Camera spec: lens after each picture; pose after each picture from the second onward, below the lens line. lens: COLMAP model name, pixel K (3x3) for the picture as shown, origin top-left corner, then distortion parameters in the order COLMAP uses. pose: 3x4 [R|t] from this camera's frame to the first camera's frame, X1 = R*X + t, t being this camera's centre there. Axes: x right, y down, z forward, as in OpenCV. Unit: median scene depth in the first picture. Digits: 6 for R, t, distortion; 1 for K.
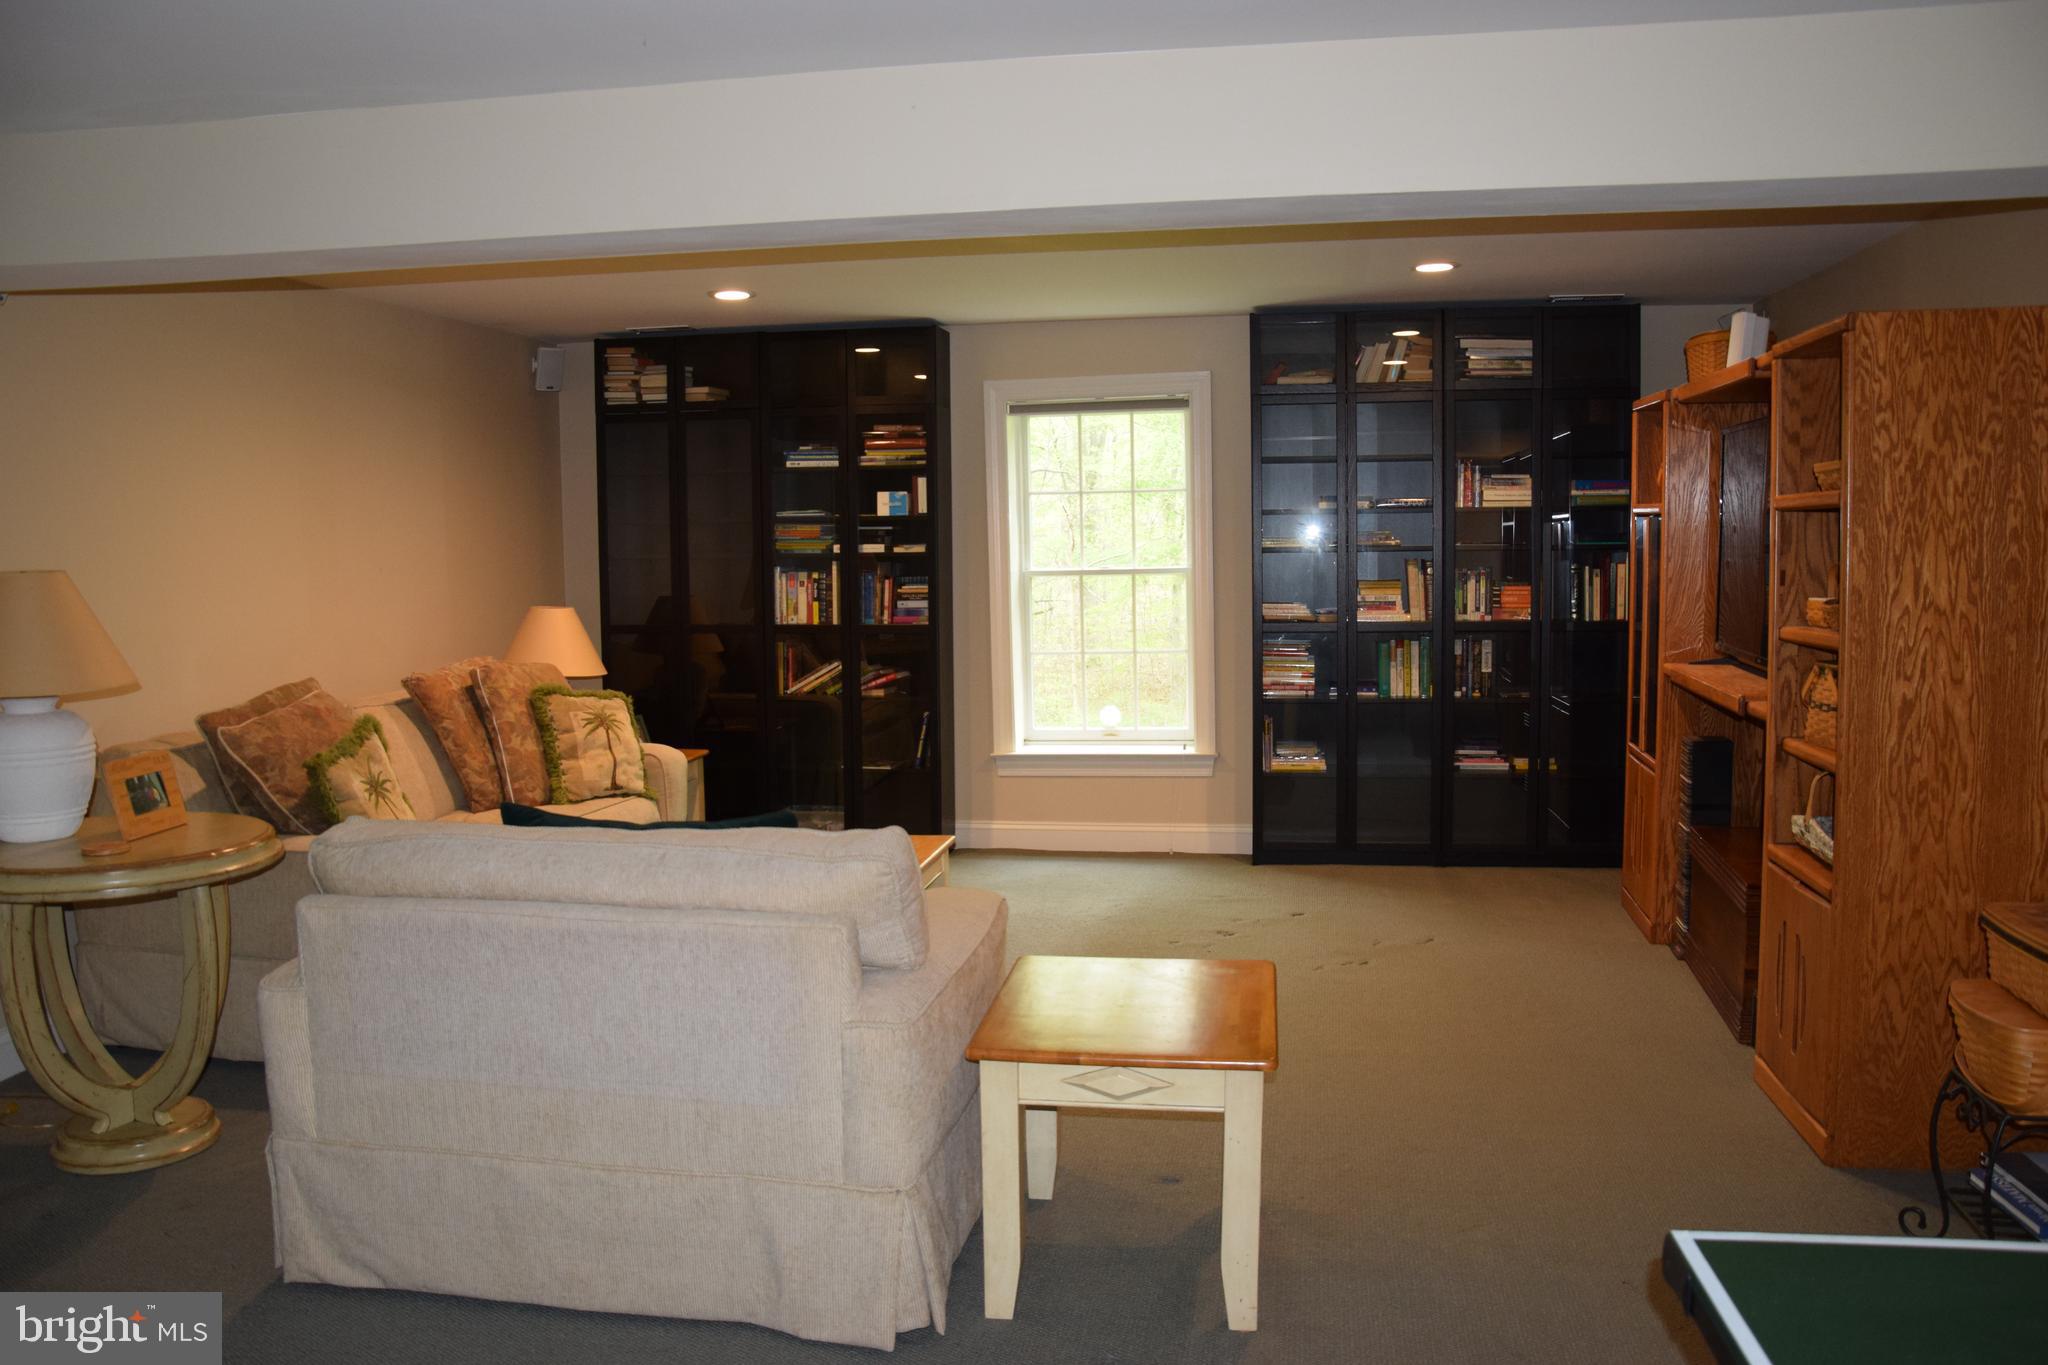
lens RADIAL K [[1618.3, 0, 1025.2], [0, 1618.3, 686.5], [0, 0, 1]] dist [-0.137404, 0.084537]
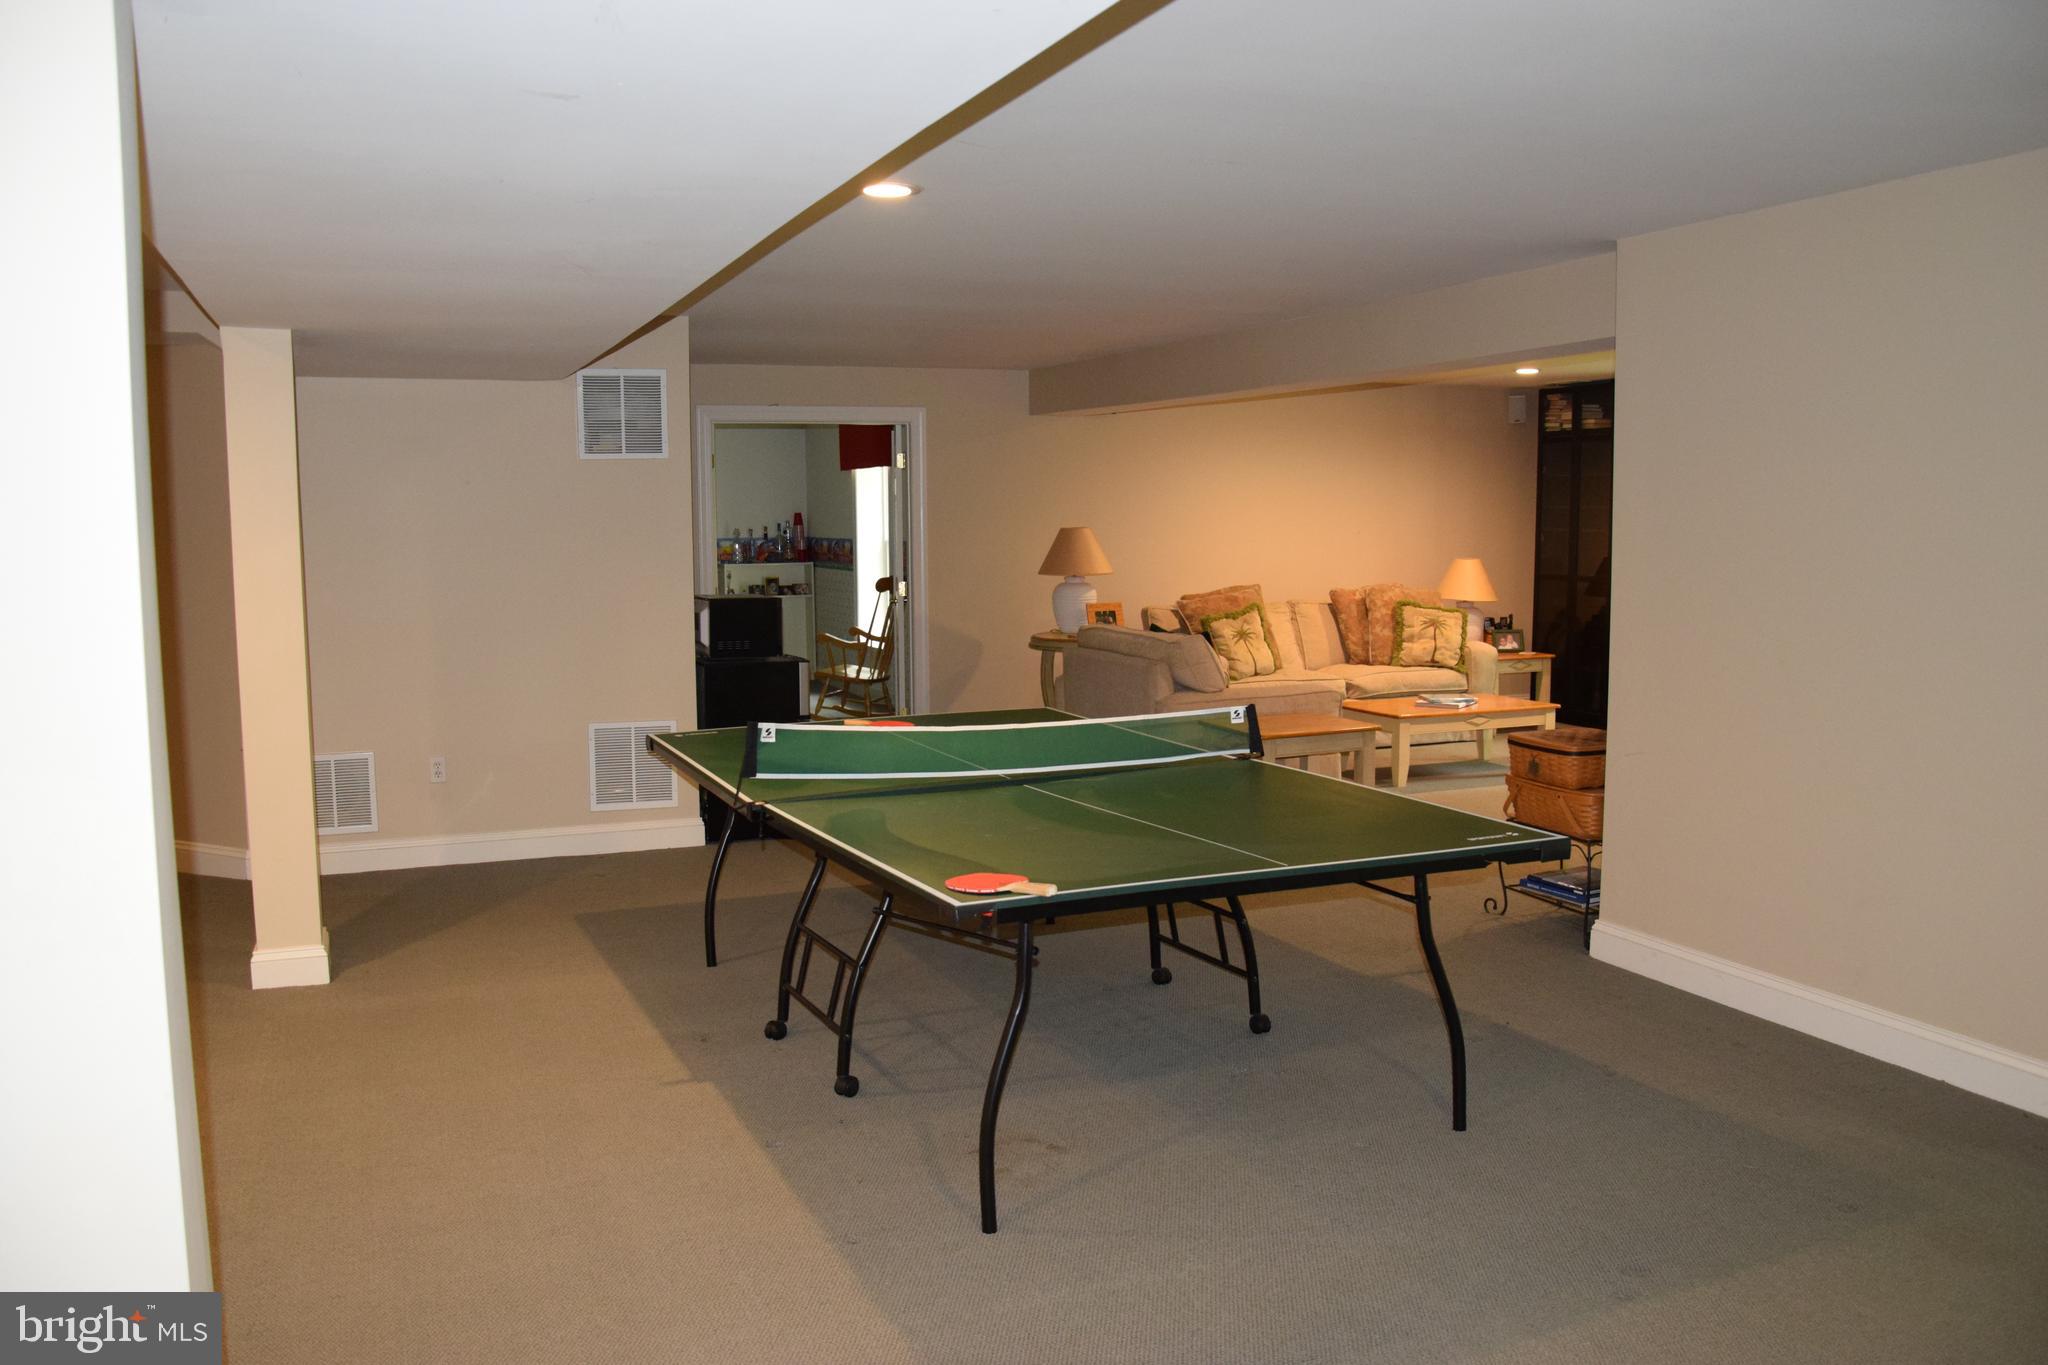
lens RADIAL K [[1618.3, 0, 1025.0], [0, 1618.3, 683.2], [0, 0, 1]] dist [-0.137404, 0.084537]
pose [[0.529498, 0.097525, -0.842686, 0.986756], [-0.077507, 0.994777, 0.066425, 0.005086], [0.844763, 0.030142, 0.534291, -0.306595]]
